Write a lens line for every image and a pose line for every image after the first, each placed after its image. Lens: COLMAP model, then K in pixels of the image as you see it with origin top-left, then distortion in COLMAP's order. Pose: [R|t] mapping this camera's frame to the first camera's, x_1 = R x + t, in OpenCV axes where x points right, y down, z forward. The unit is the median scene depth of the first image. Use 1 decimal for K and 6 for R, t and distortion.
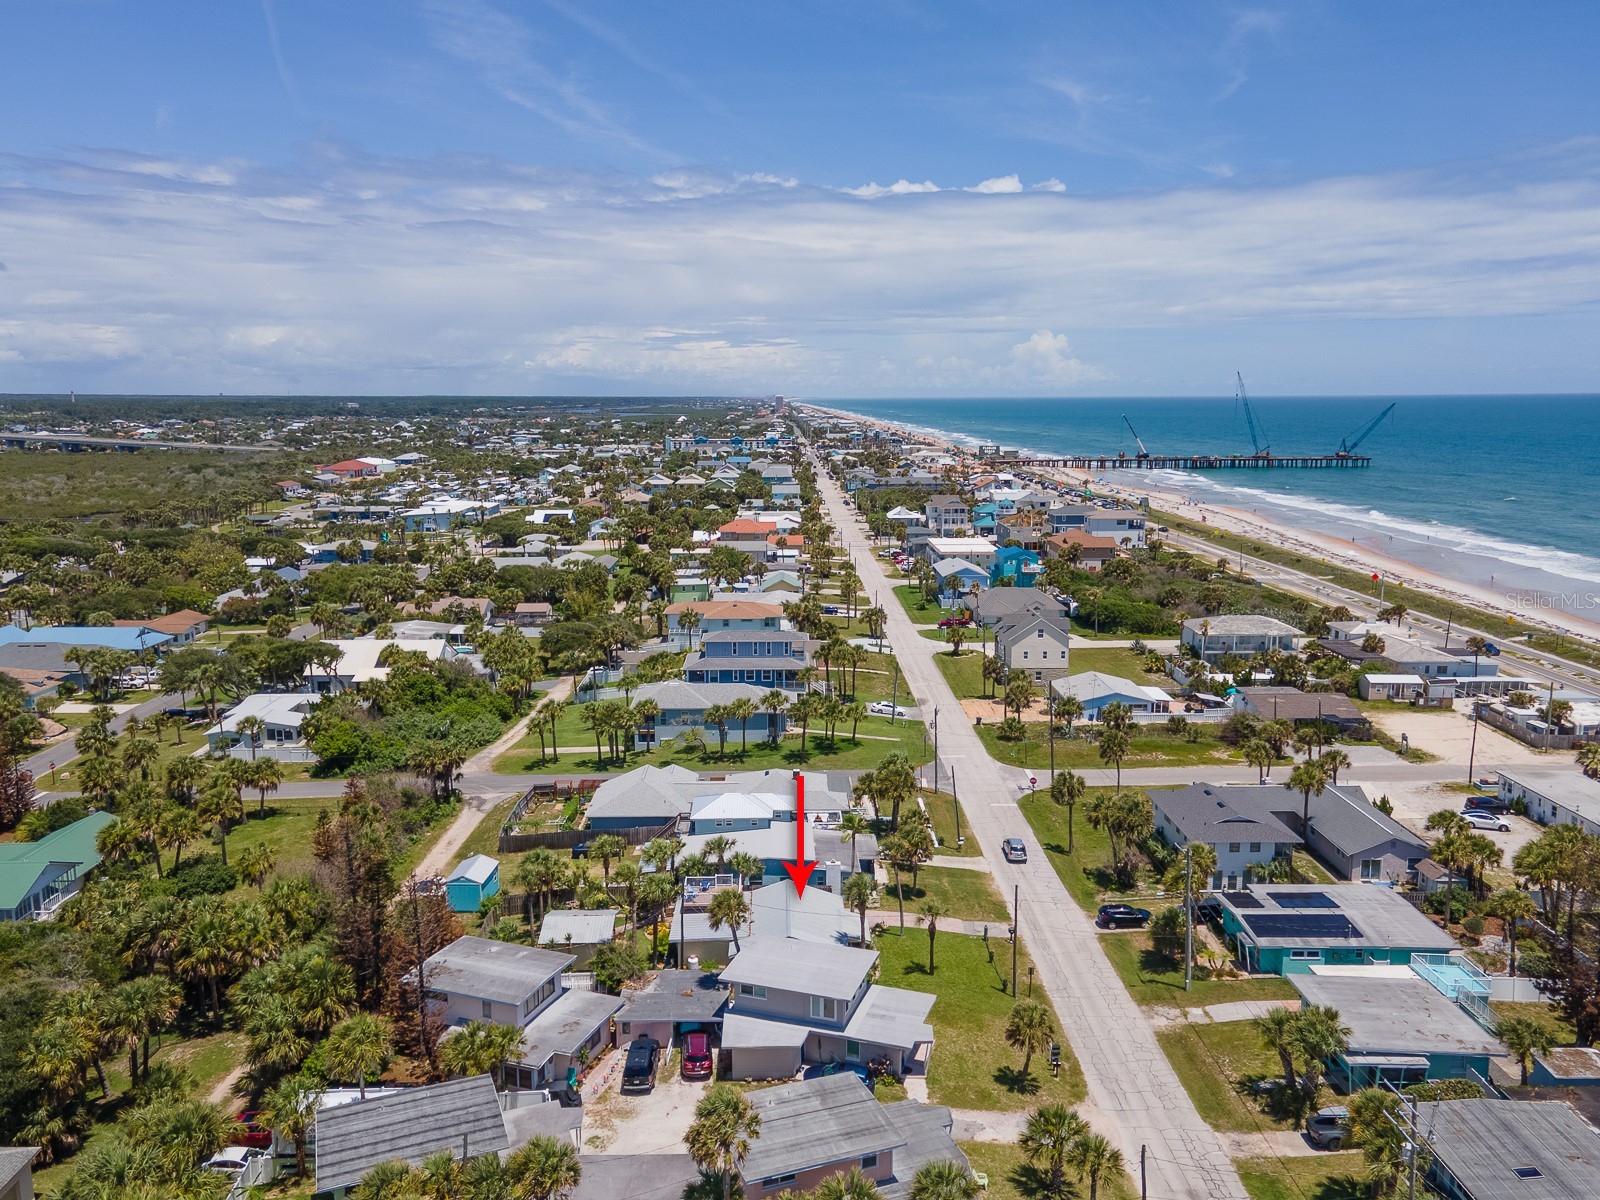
lens RADIAL K [[1242.6, 0, 792.7], [0, 1242.6, 584.8], [0, 0, 1]] dist [0.041288, 0.022076]
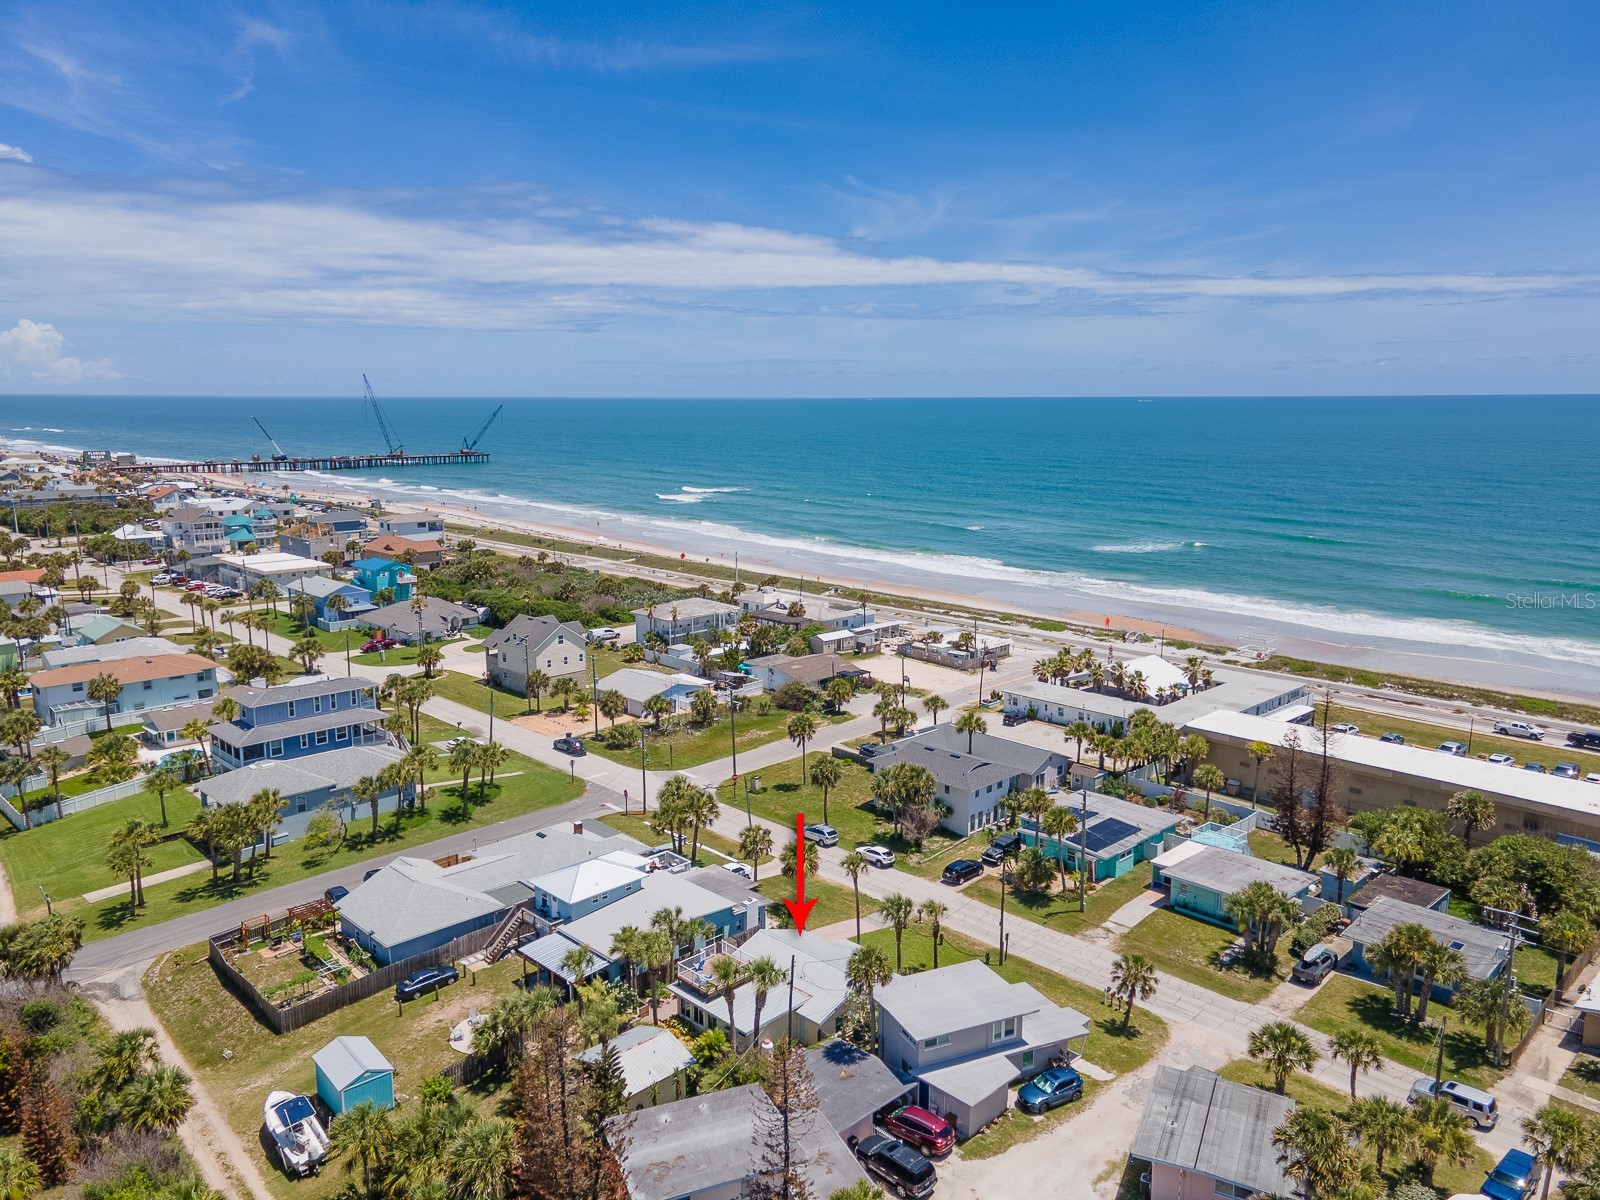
lens RADIAL K [[1181.2, 0, 796.5], [0, 1181.2, 606.5], [0, 0, 1]] dist [0.048407, -0.008575]
pose [[0.719025, -0.119467, 0.684639, -0.270253], [0.102540, 0.992569, 0.065510, -0.025808], [-0.687378, 0.023099, 0.725932, 0.169314]]
